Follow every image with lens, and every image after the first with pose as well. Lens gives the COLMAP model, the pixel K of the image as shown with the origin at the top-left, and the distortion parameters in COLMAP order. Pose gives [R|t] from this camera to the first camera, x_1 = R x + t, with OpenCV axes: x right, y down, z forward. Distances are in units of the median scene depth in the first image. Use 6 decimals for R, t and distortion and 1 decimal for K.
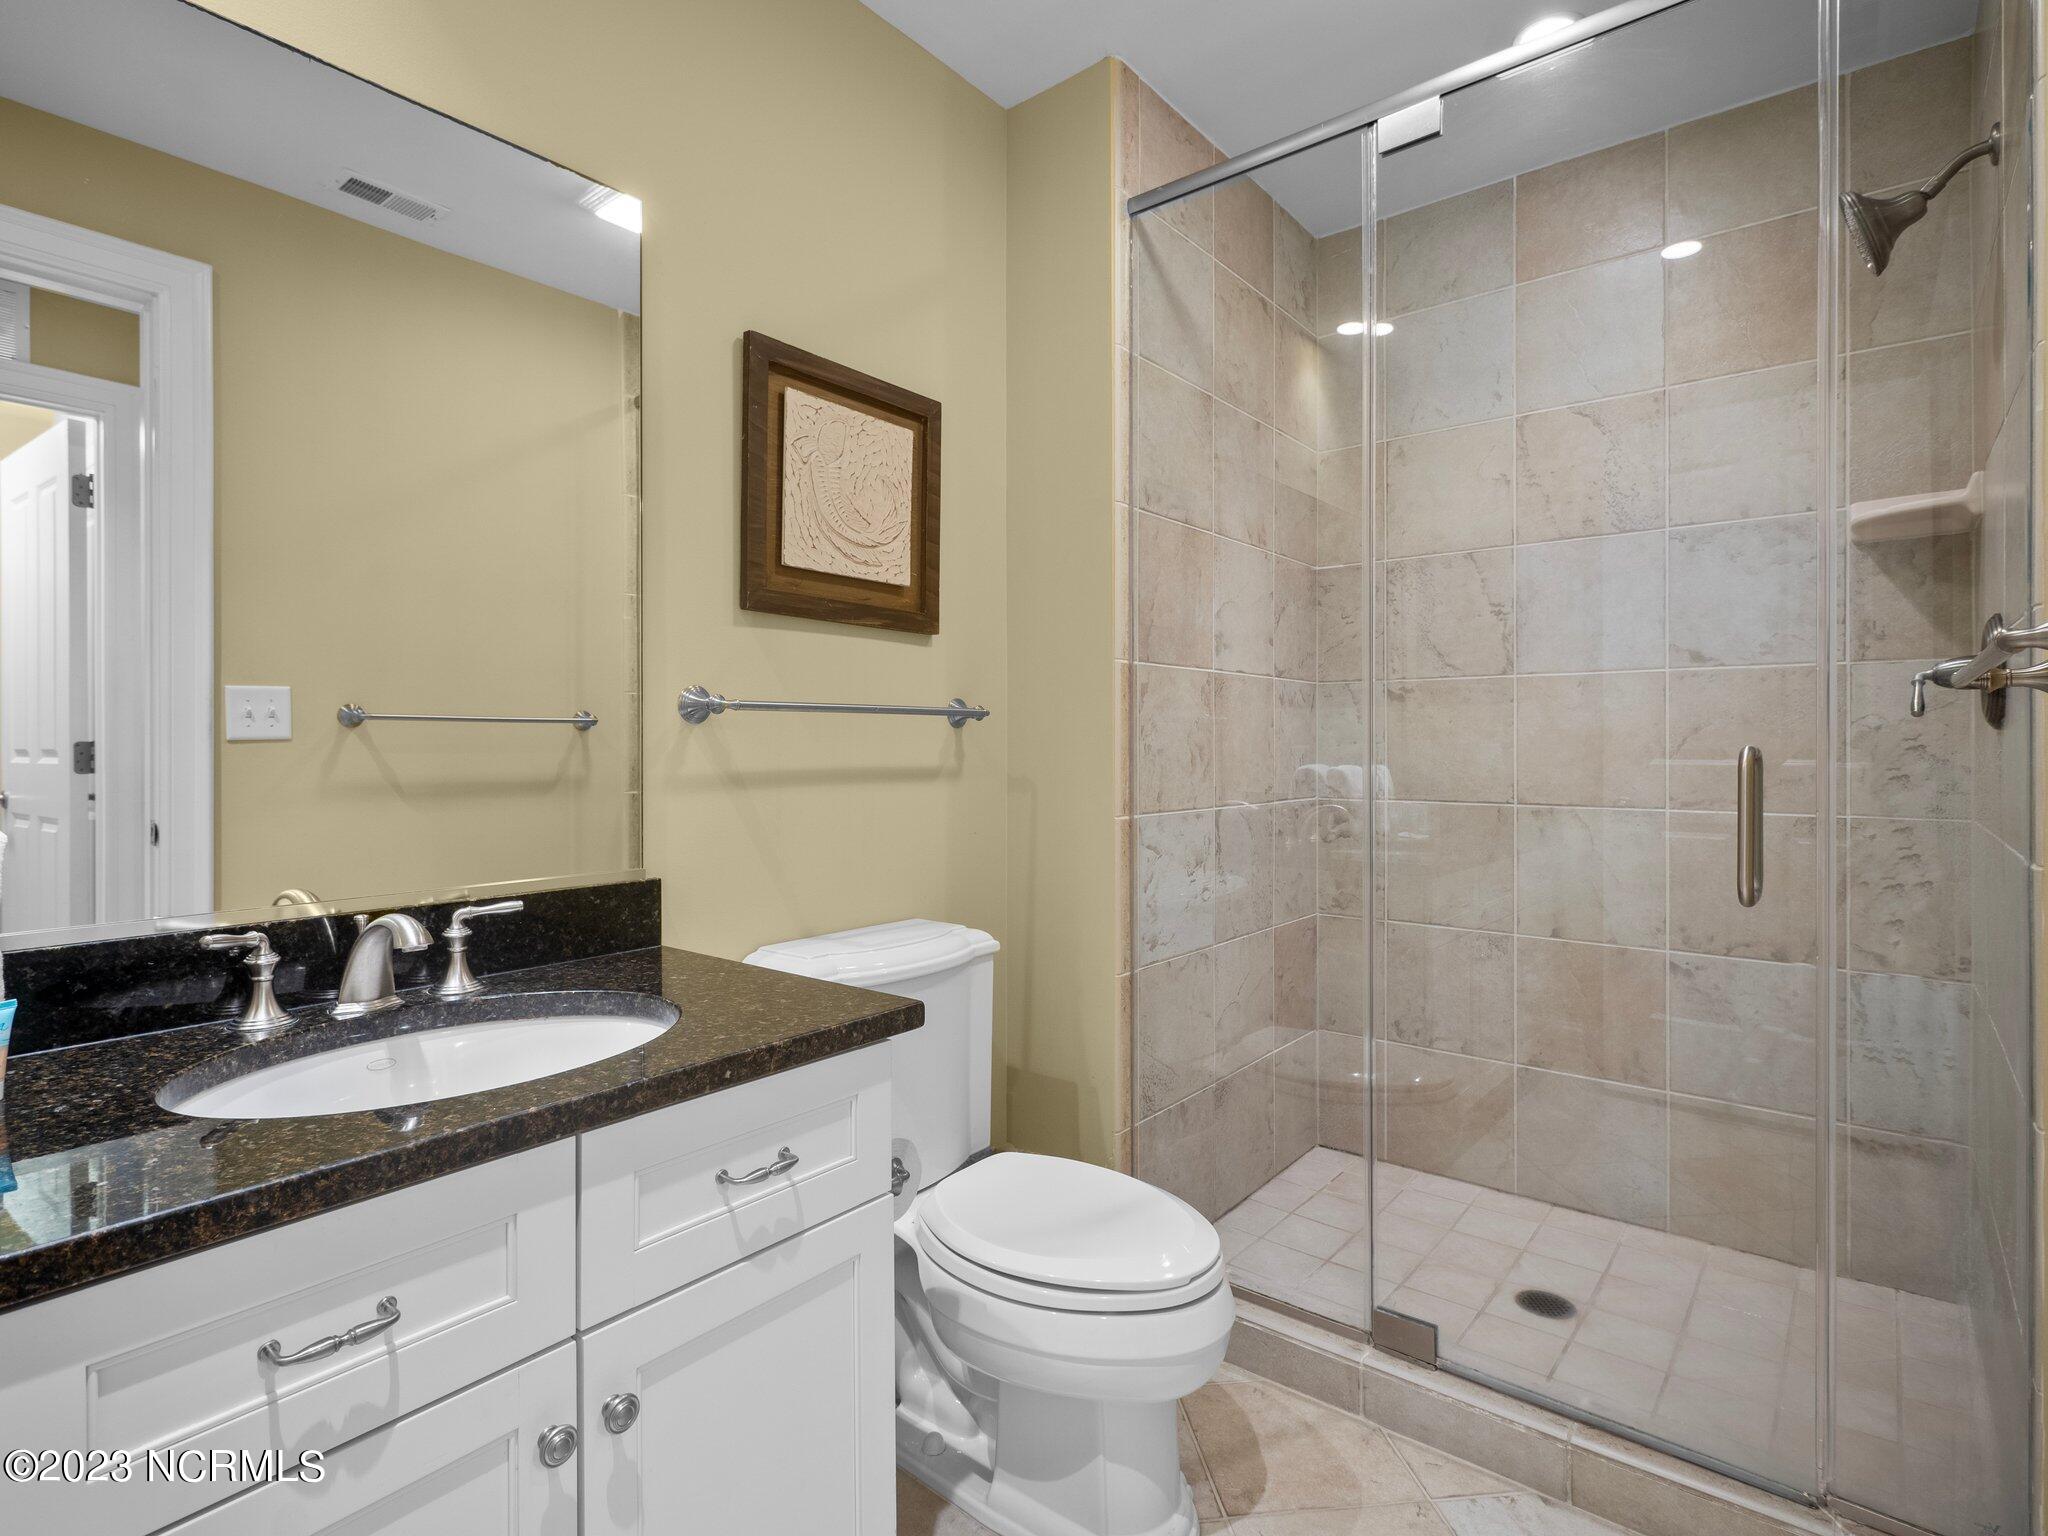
lens RADIAL K [[1002.4, 0, 1027.3], [0, 1002.4, 740.7], [0, 0, 1]] dist [0.000166, 0.000396]
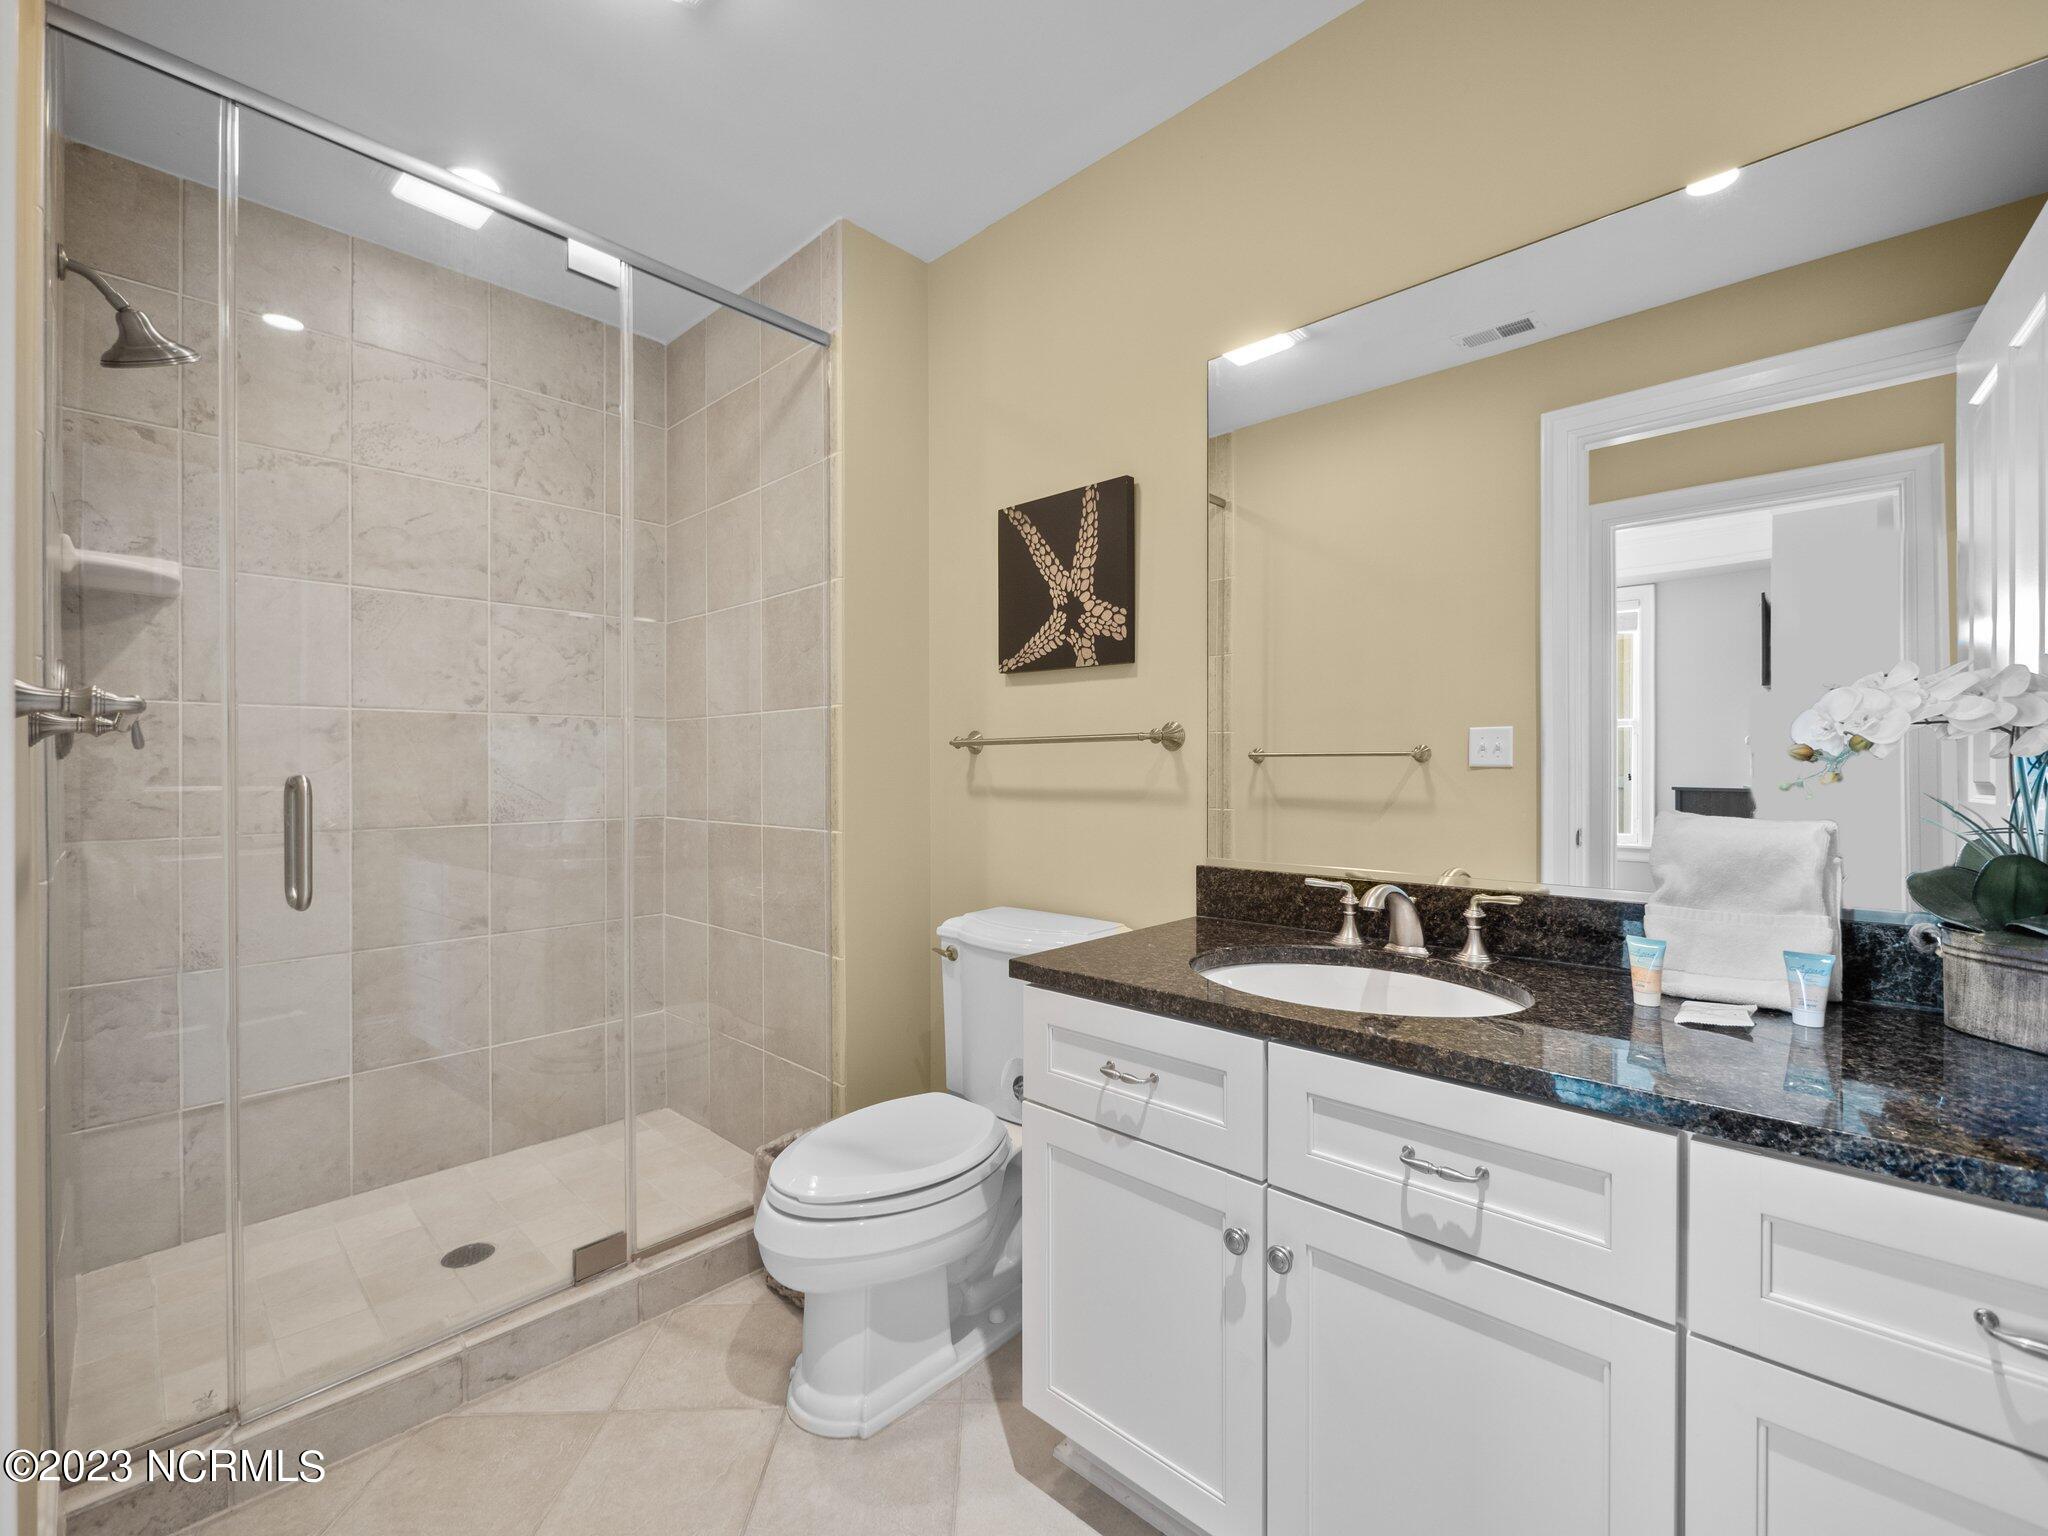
lens RADIAL K [[886.1, 0, 1028.1], [0, 886.1, 740.4], [0, 0, 1]] dist [-0.008258, 0.001345]
pose [[-0.070919, -0.028426, -0.997077, 0.656683], [0.010568, 0.999516, -0.029248, 0.003263], [0.997426, -0.012612, -0.070585, 0.604542]]
